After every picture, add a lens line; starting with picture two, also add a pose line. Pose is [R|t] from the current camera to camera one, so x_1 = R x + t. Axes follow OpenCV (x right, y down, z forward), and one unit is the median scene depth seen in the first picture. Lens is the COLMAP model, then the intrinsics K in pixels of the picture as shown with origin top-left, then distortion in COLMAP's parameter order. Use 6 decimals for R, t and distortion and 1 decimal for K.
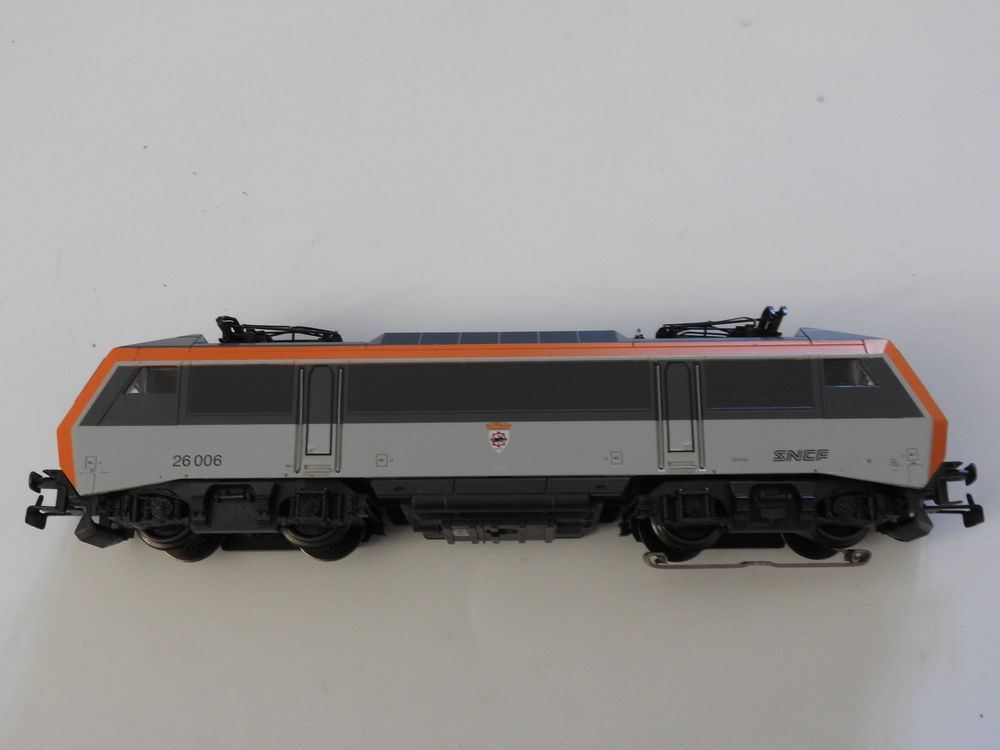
lens RADIAL K [[1307.8, 0, 466.5], [0, 1307.8, 382.6], [0, 0, 1]] dist [-0.062022, 0.000000]
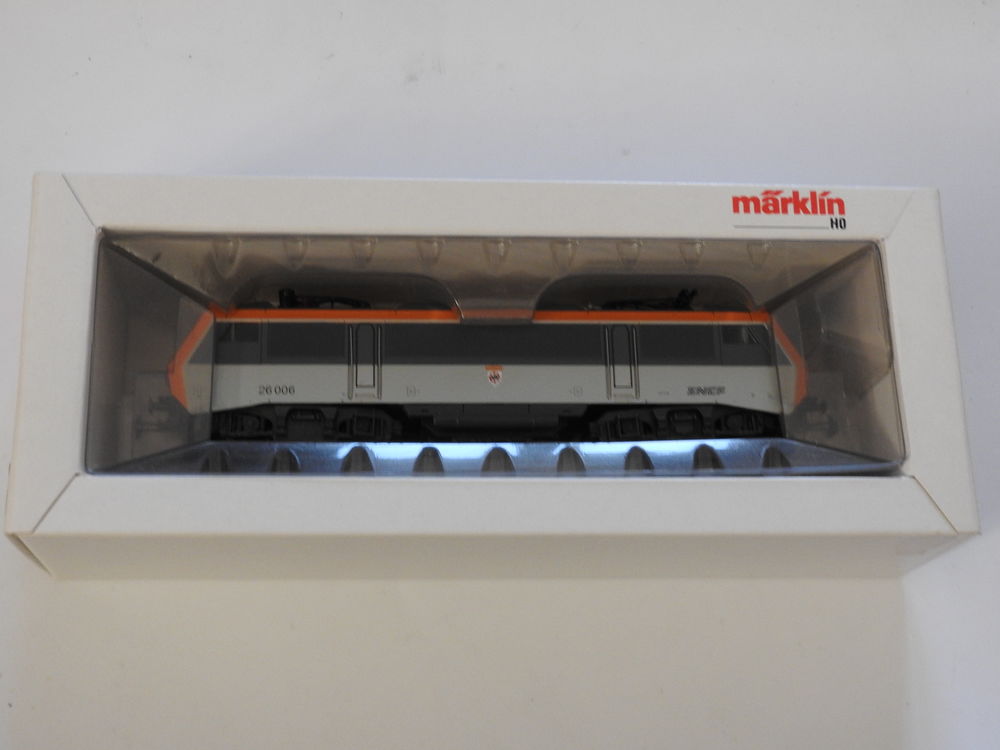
lens RADIAL K [[1610.1, 0, 499.8], [0, 1610.1, 376.0], [0, 0, 1]] dist [-0.093443, 0.000000]
pose [[0.992599, 0.012004, 0.120845, -0.178225], [-0.005182, 0.998383, -0.056608, 0.139614], [-0.121329, 0.055562, 0.991056, -0.708669]]
